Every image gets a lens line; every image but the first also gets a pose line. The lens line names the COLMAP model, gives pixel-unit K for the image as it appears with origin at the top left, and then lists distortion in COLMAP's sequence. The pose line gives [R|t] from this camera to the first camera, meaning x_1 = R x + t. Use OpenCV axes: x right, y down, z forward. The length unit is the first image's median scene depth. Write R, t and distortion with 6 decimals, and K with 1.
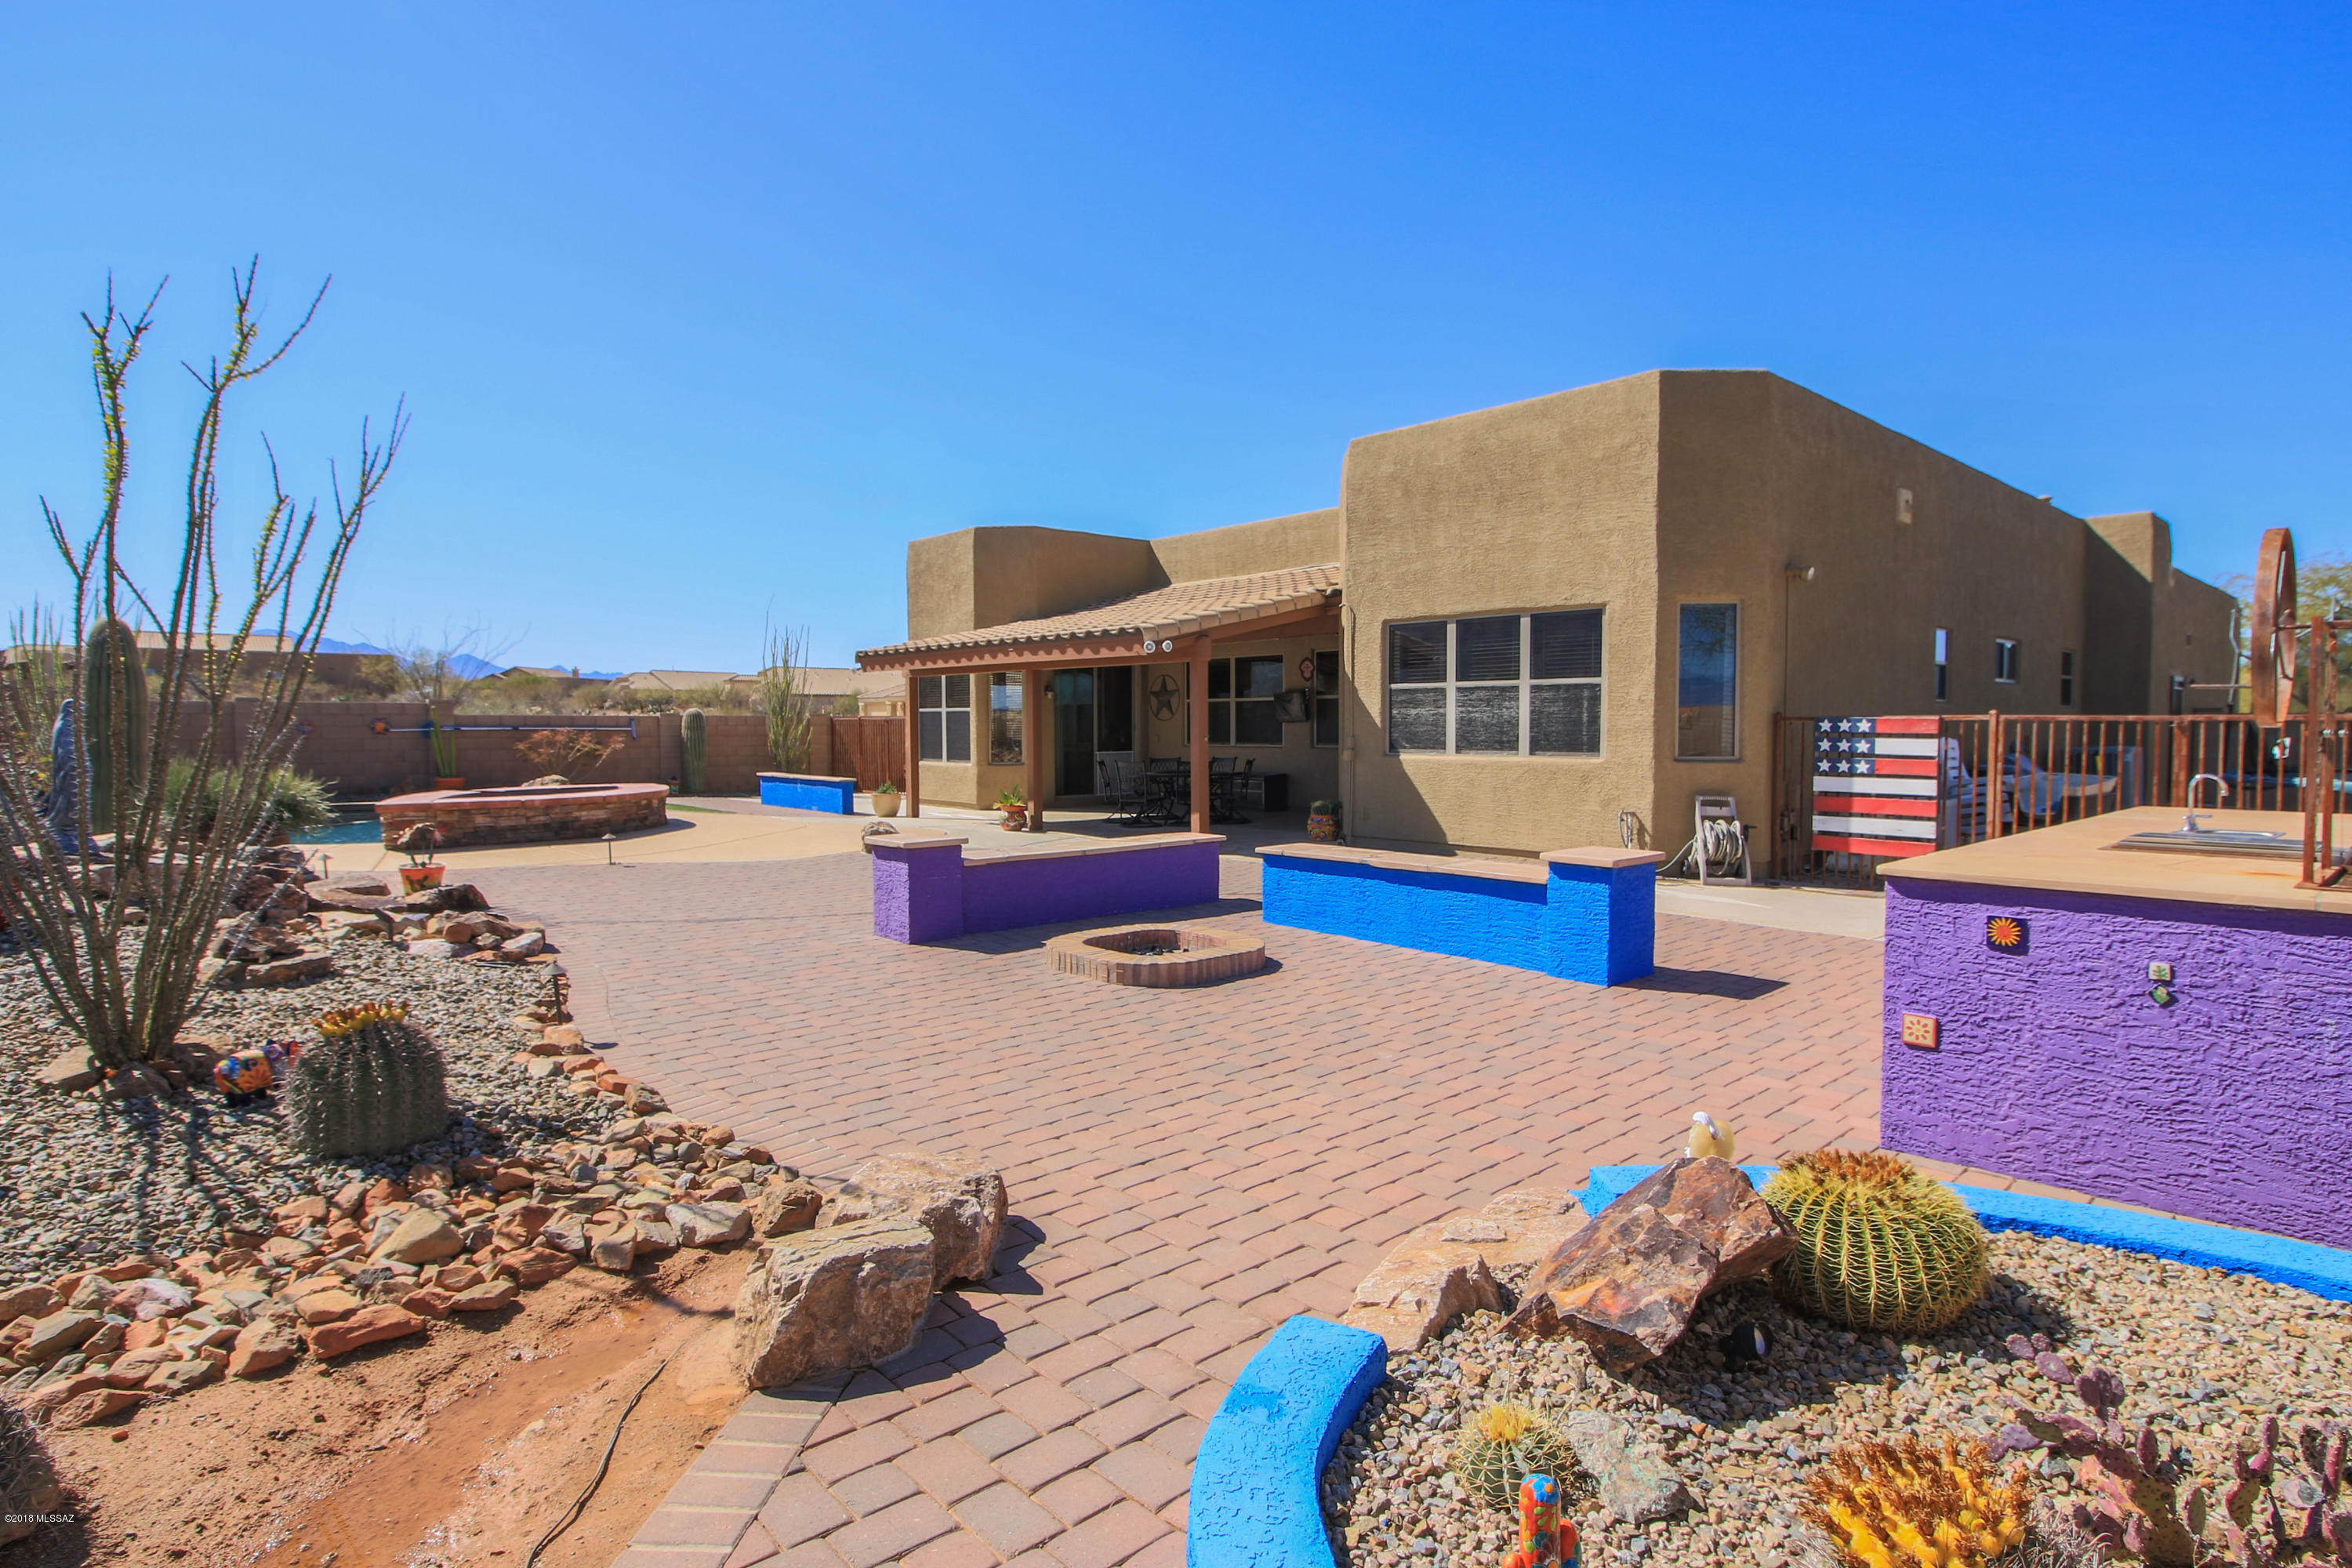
lens RADIAL K [[1198.8, 0, 1152.2], [0, 1198.8, 779.2], [0, 0, 1]] dist [-0.001777, -0.009613]
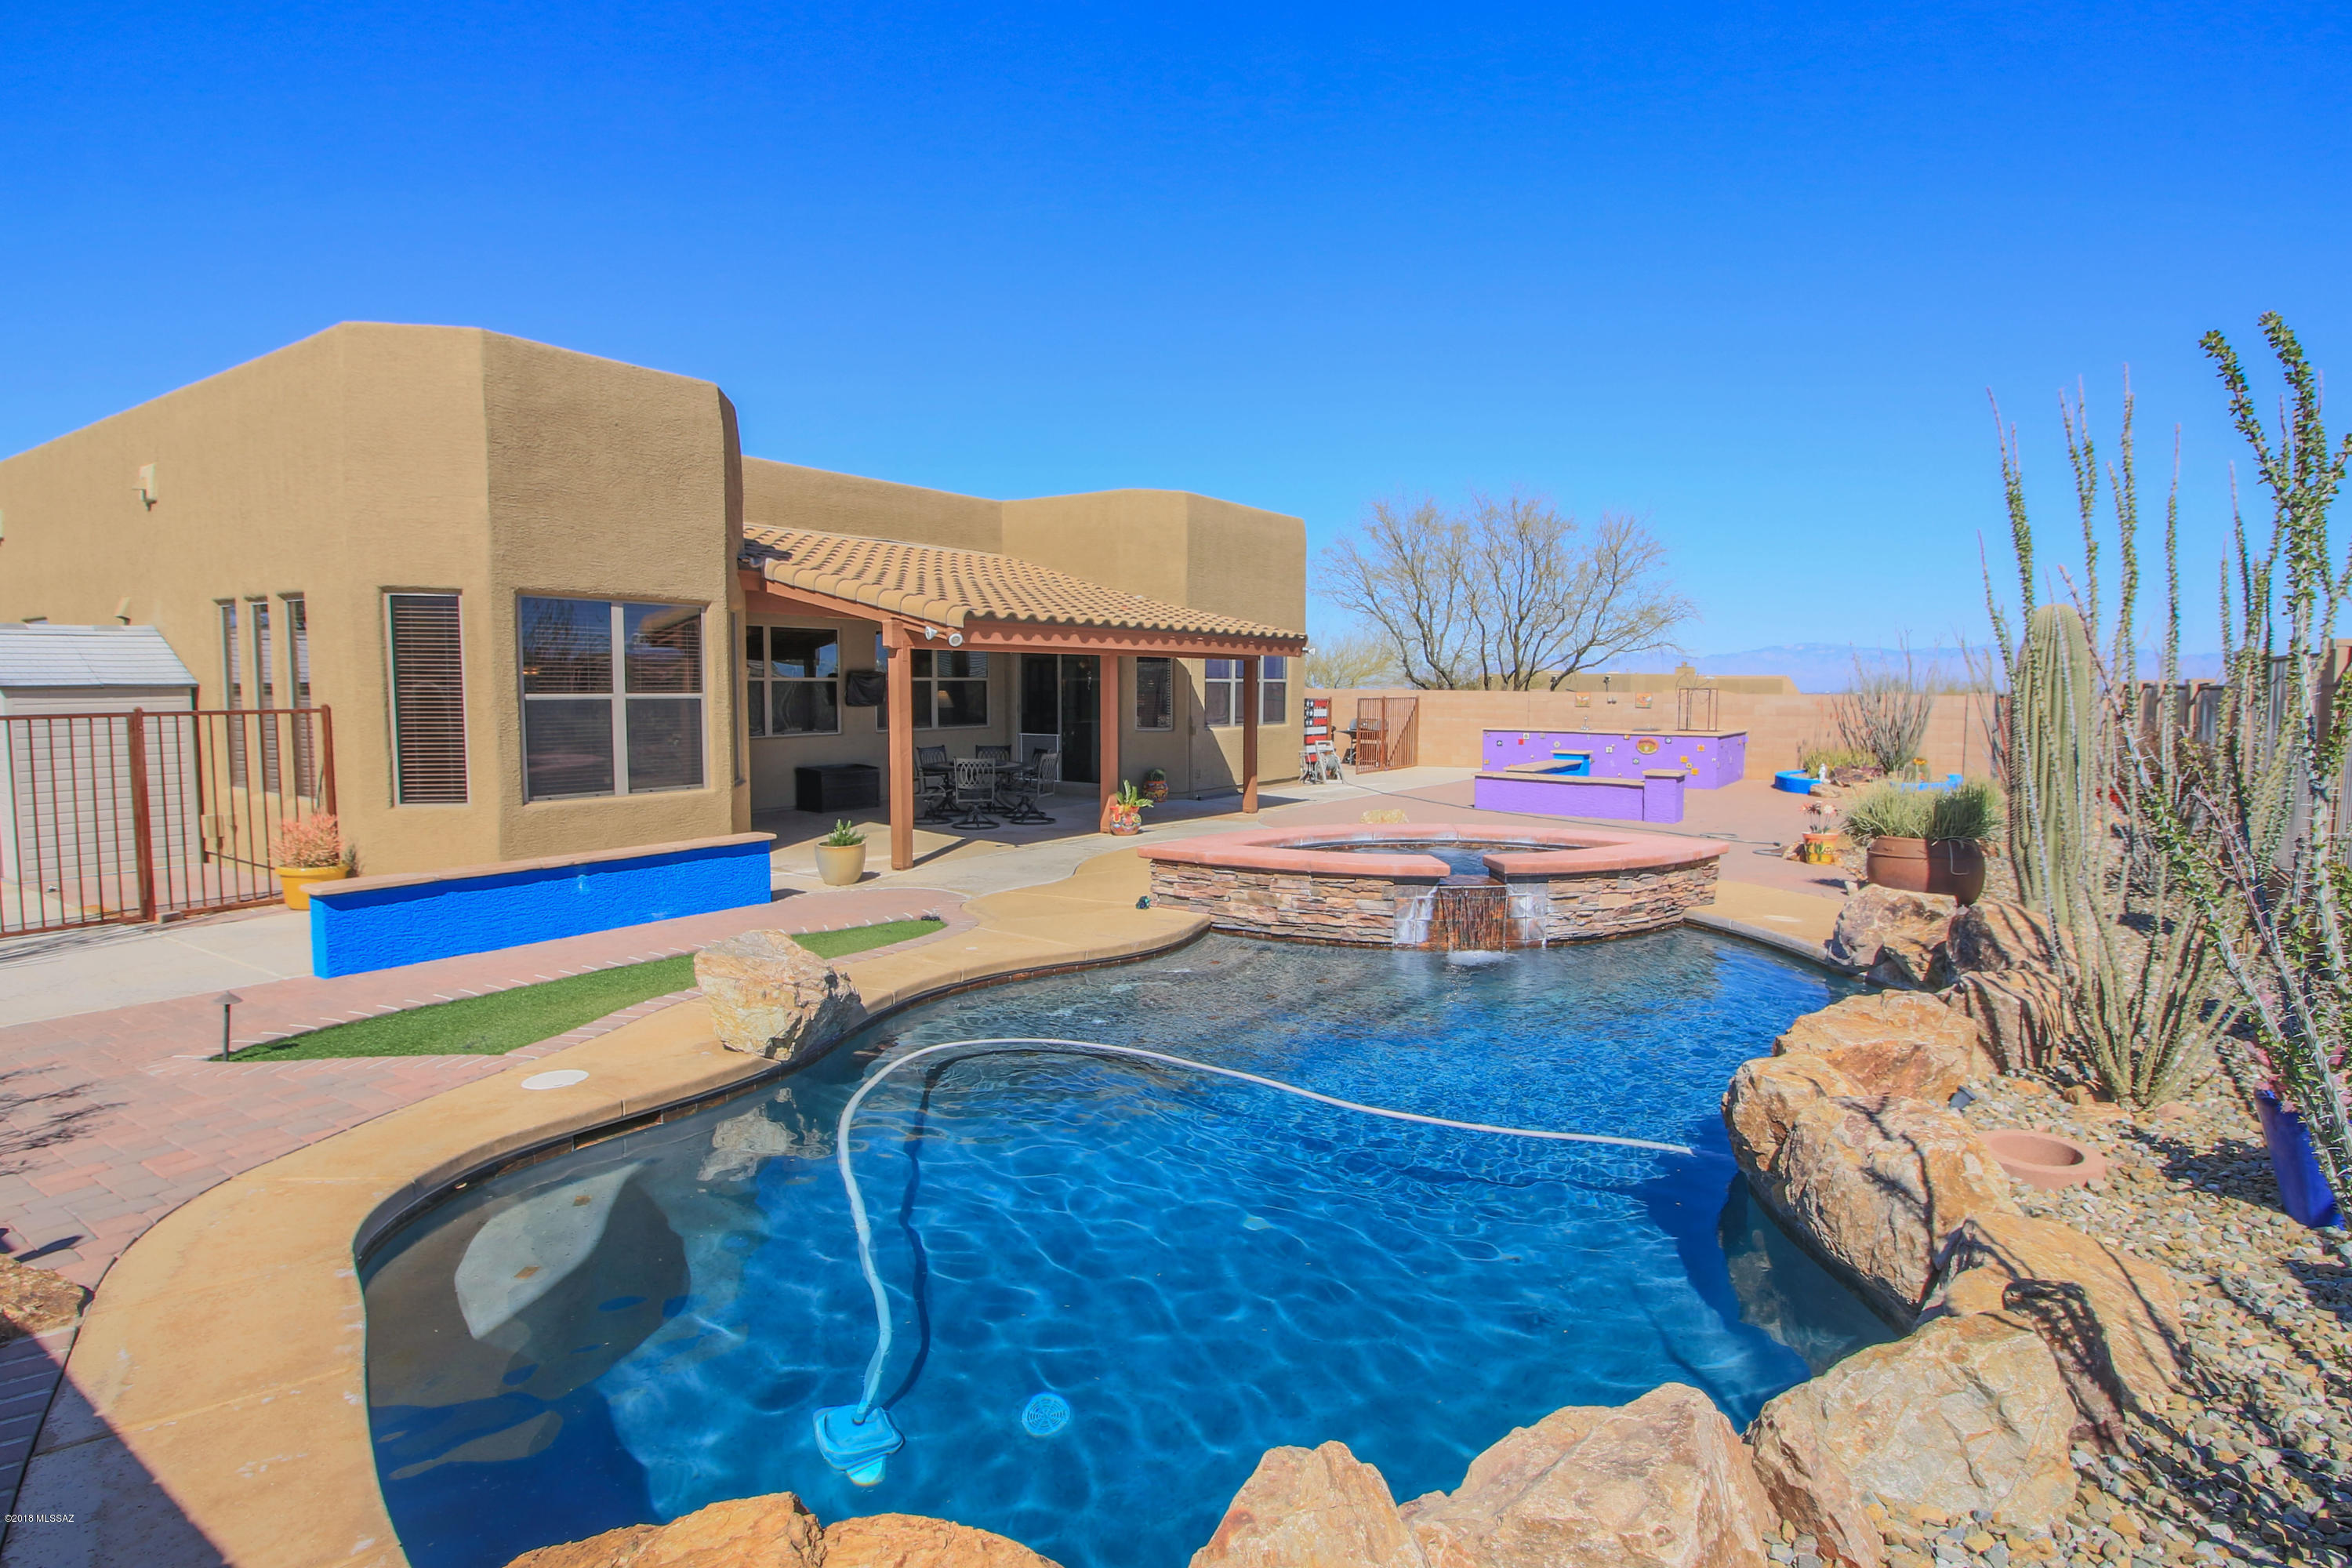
lens RADIAL K [[1198.8, 0, 1190.3], [0, 1198.8, 781.4], [0, 0, 1]] dist [-0.001777, -0.009613]
pose [[-0.304001, -0.067561, 0.950273, -0.791911], [0.052339, 0.994791, 0.087470, -0.056613], [-0.951233, 0.076327, -0.298881, 0.968004]]
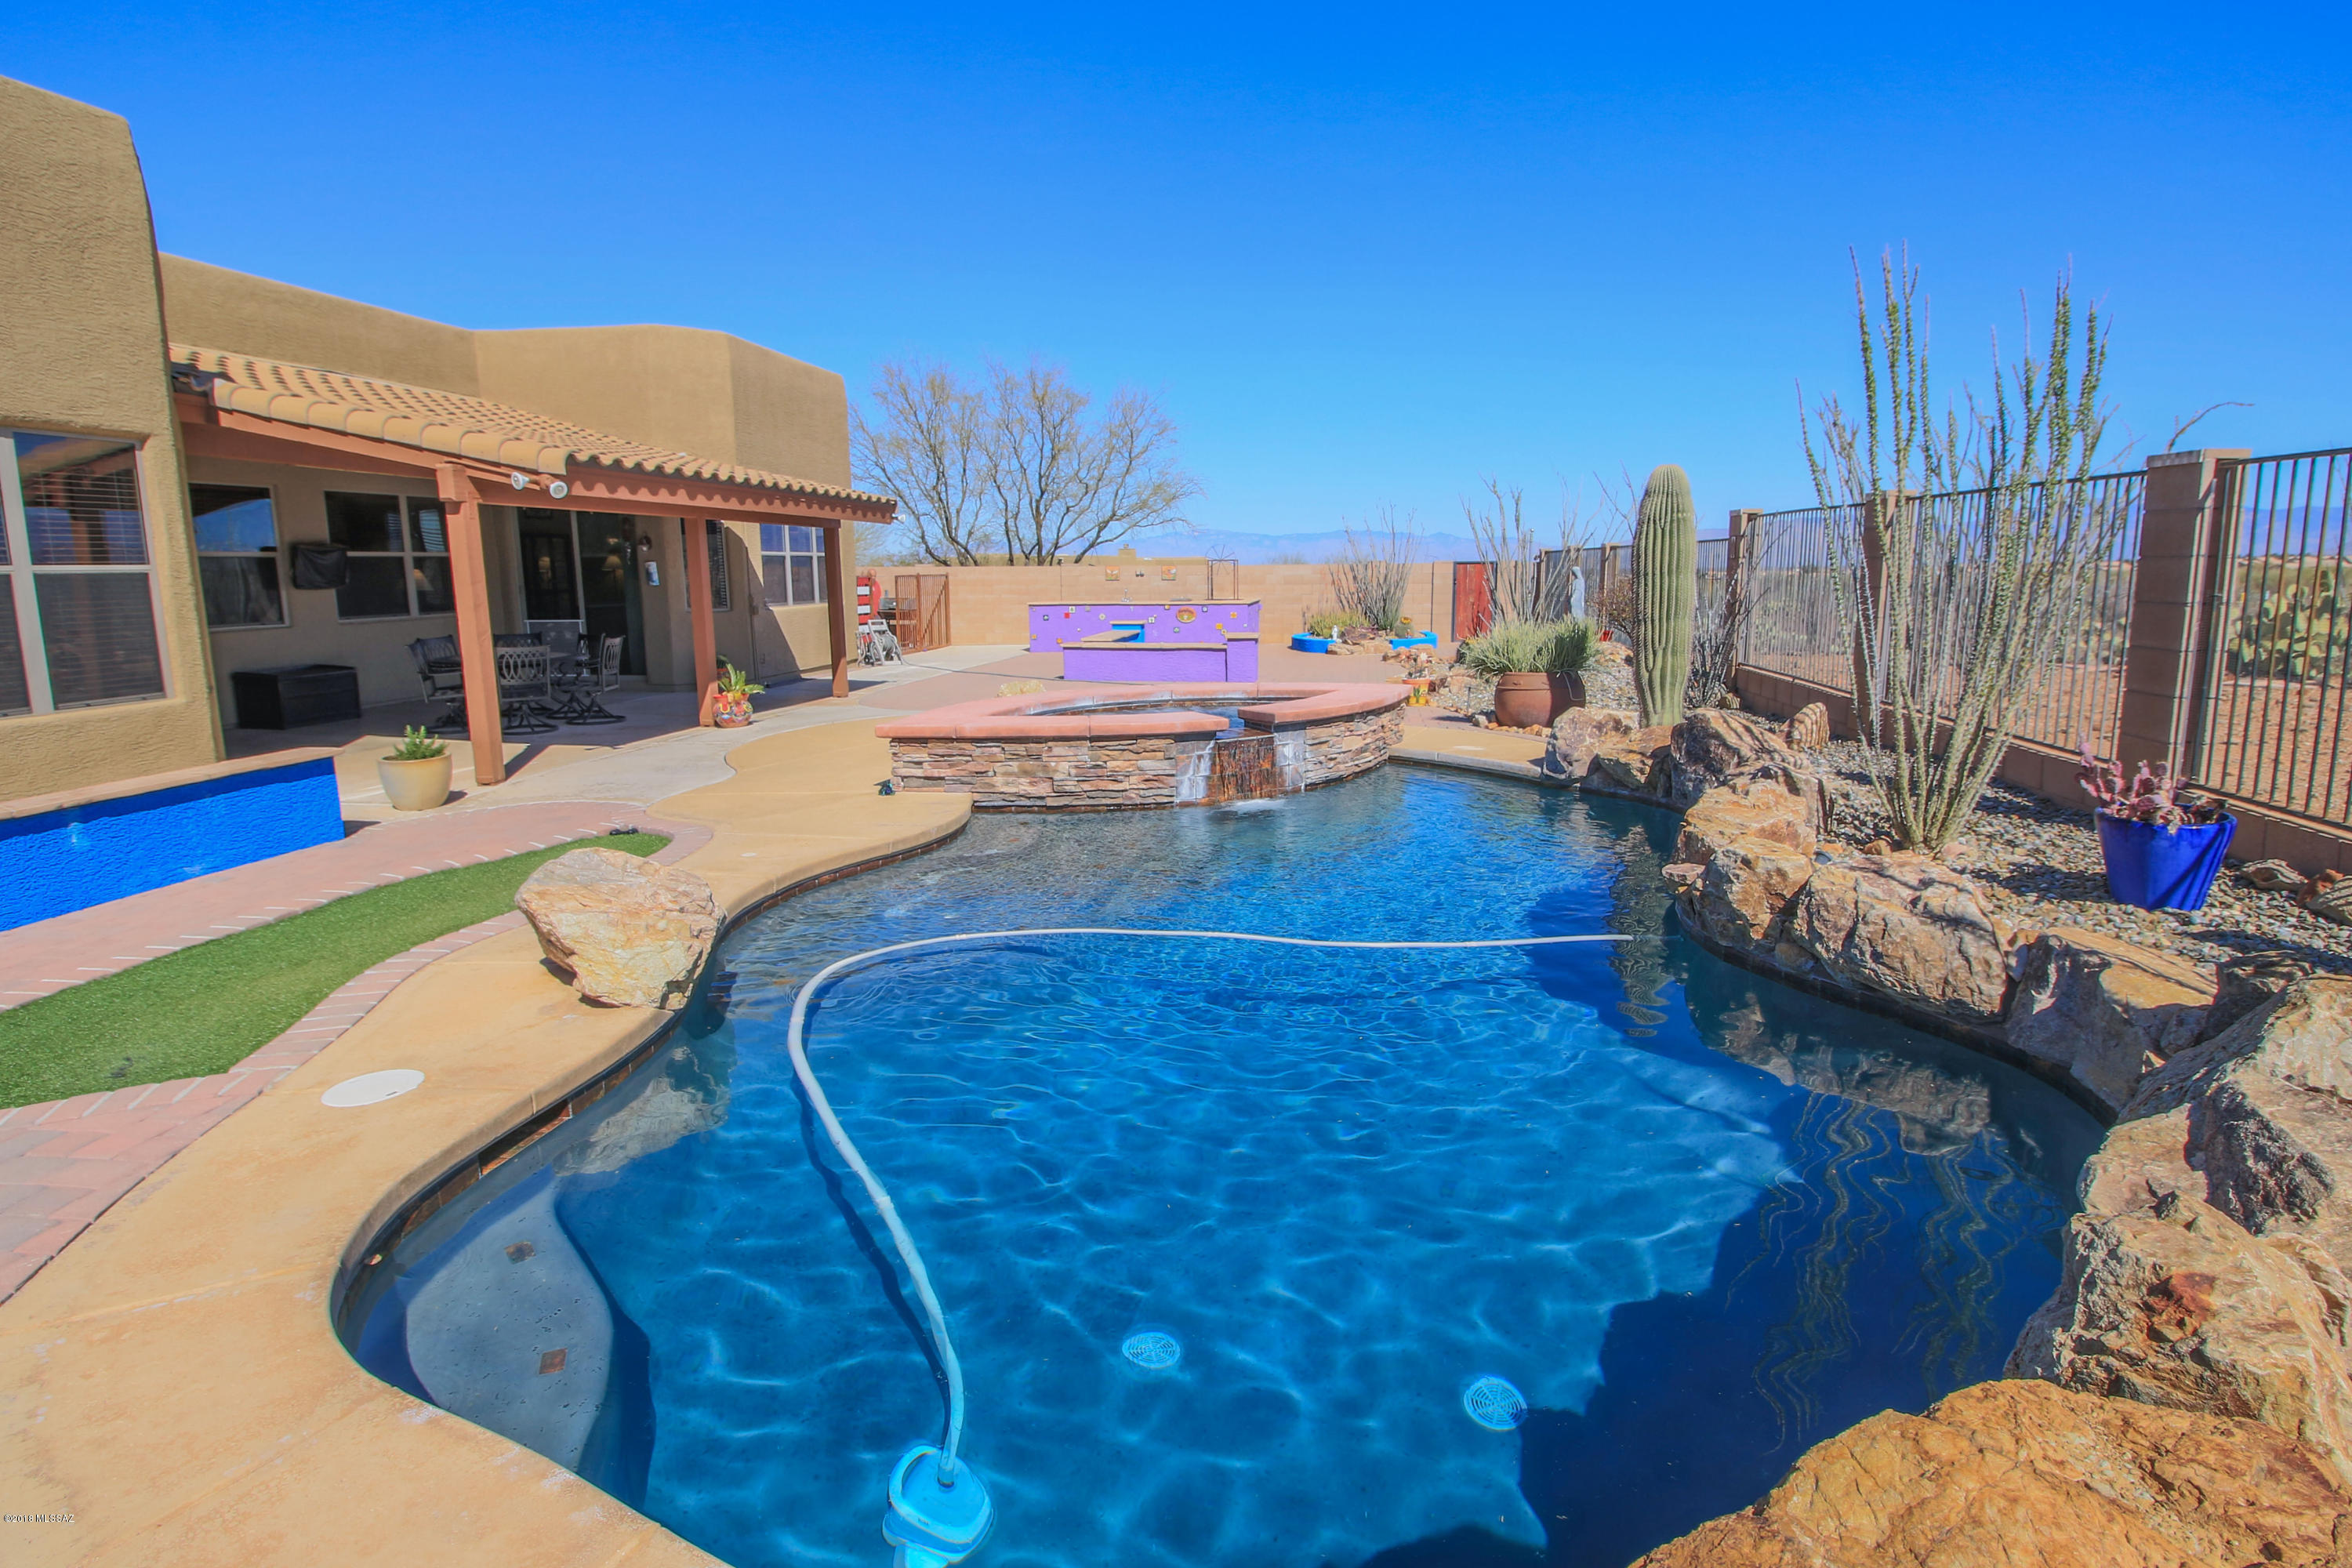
lens RADIAL K [[1198.8, 0, 1189.1], [0, 1198.8, 770.3], [0, 0, 1]] dist [-0.001777, -0.009613]
pose [[-0.695532, -0.101052, 0.711354, -0.713921], [0.058151, 0.978895, 0.195916, -0.050717], [-0.716138, 0.177632, -0.674976, 1.050201]]
